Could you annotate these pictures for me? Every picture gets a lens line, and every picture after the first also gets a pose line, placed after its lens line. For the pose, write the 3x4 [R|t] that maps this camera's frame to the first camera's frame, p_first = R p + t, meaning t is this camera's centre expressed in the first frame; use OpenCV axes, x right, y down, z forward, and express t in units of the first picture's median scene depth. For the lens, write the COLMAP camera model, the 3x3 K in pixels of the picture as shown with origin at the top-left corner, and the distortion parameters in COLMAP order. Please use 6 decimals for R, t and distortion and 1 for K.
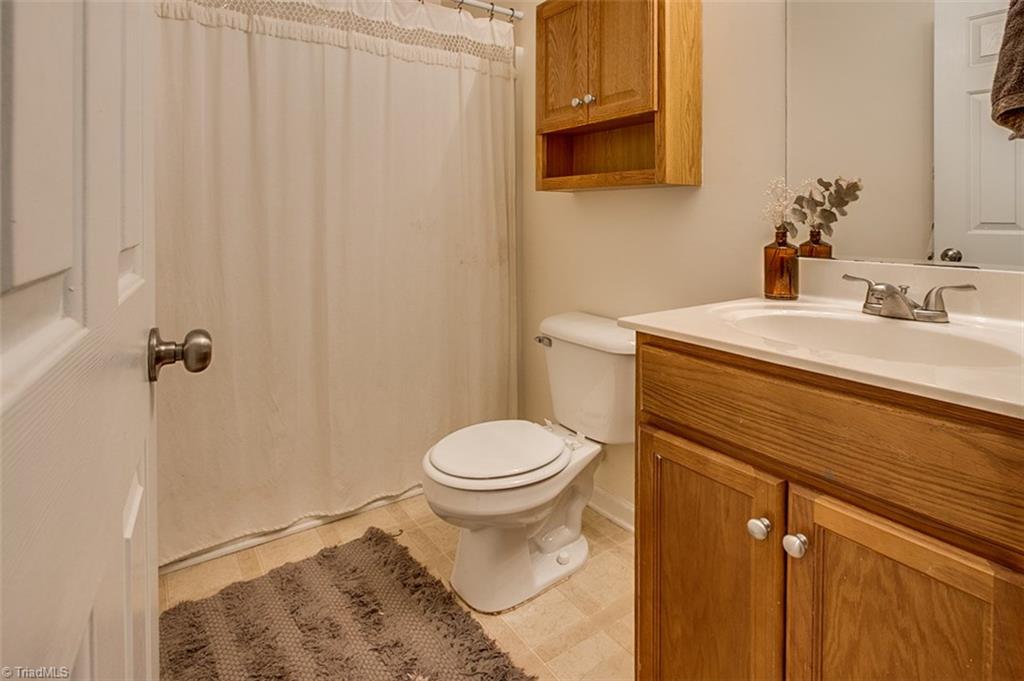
lens RADIAL K [[490.9, 0, 487.5], [0, 490.9, 305.6], [0, 0, 1]] dist [-0.007470, -0.000395]
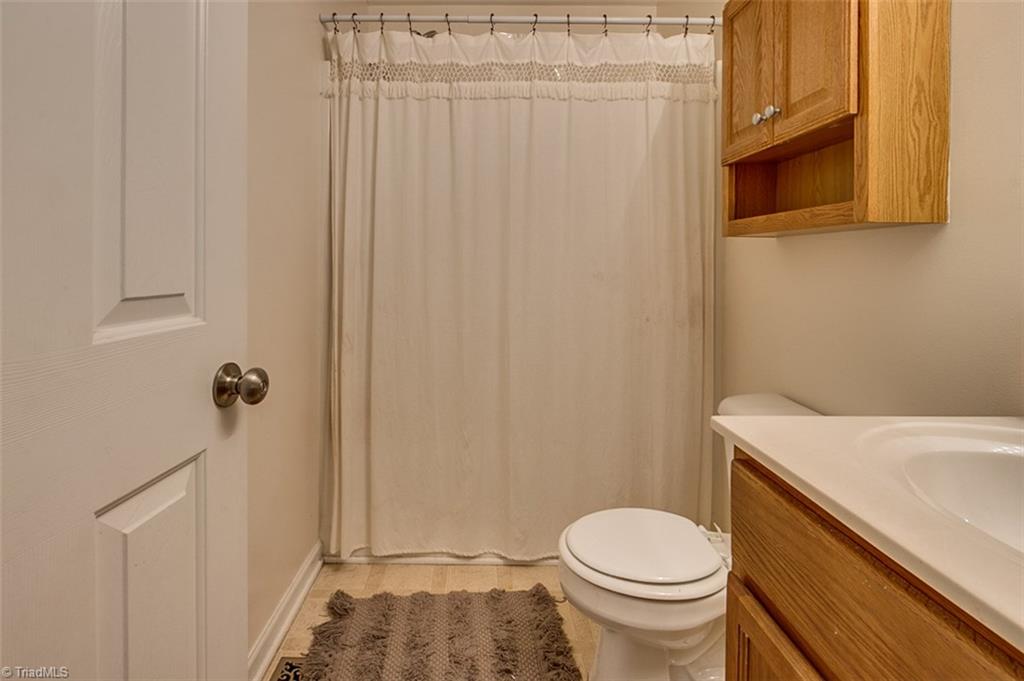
lens RADIAL K [[490.9, 0, 511.6], [0, 490.9, 341.5], [0, 0, 1]] dist [-0.007470, -0.000395]
pose [[0.848252, 0.085947, -0.522573, 0.239027], [-0.097583, 0.995213, 0.005283, -0.035481], [0.520525, 0.046513, 0.852578, 0.152669]]
